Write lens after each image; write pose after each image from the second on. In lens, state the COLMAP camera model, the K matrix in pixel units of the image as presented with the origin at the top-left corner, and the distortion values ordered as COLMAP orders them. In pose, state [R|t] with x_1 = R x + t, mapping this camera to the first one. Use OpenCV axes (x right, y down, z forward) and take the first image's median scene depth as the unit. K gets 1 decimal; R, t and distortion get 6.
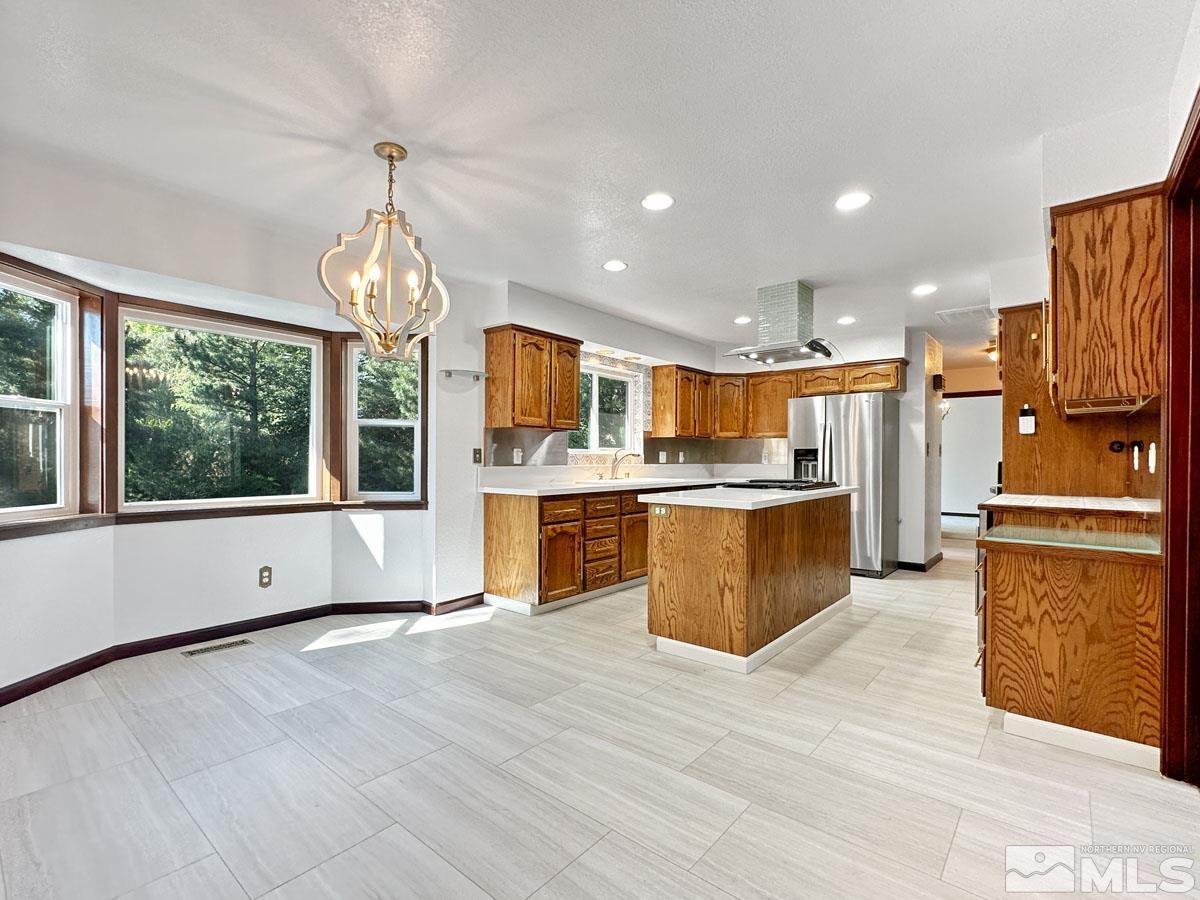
lens RADIAL K [[563.0, 0, 600.8], [0, 563.0, 457.9], [0, 0, 1]] dist [-0.002148, 0.000154]
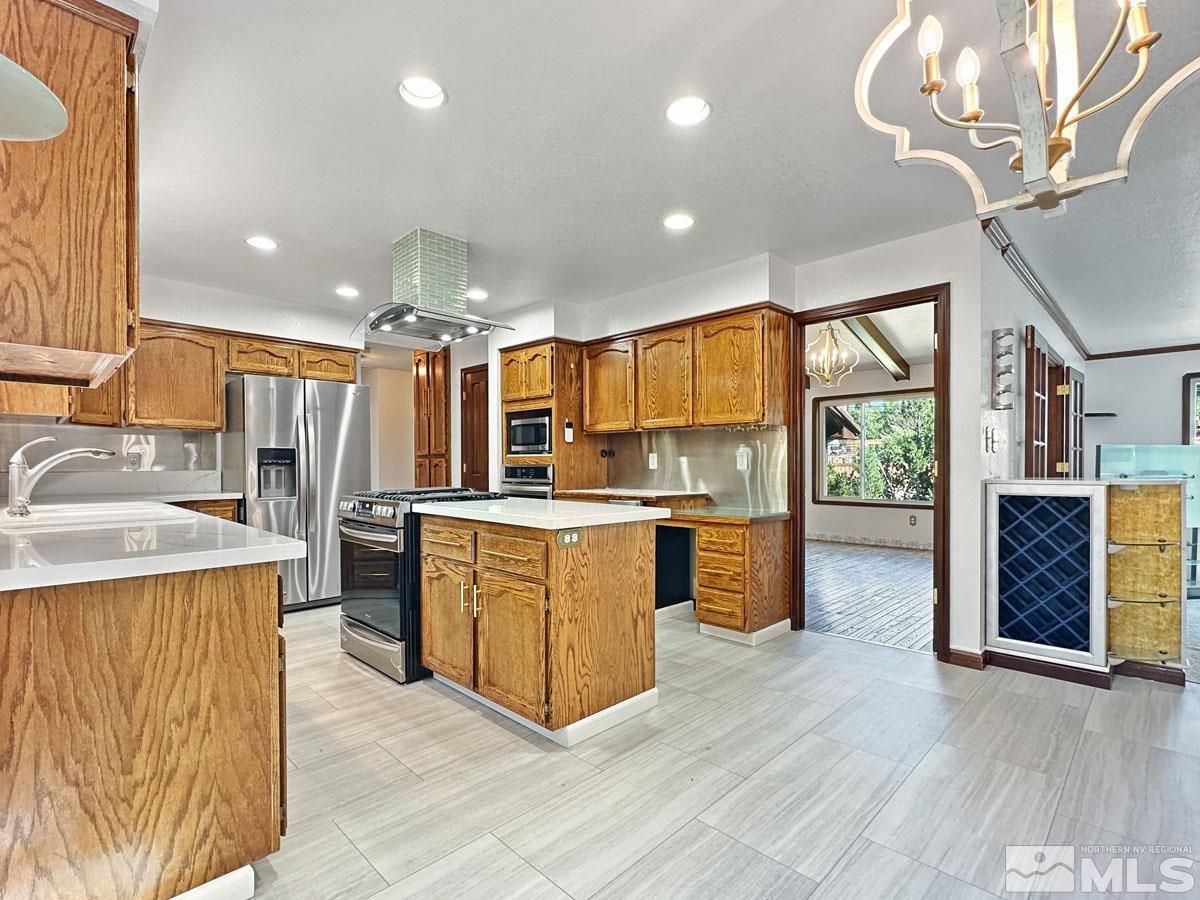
lens RADIAL K [[563.0, 0, 614.2], [0, 563.0, 466.9], [0, 0, 1]] dist [-0.002148, 0.000154]
pose [[0.081098, -0.008246, 0.996672, -0.592495], [0.000043, 0.999966, 0.008269, 0.003560], [-0.996706, -0.000628, 0.081096, 0.948070]]
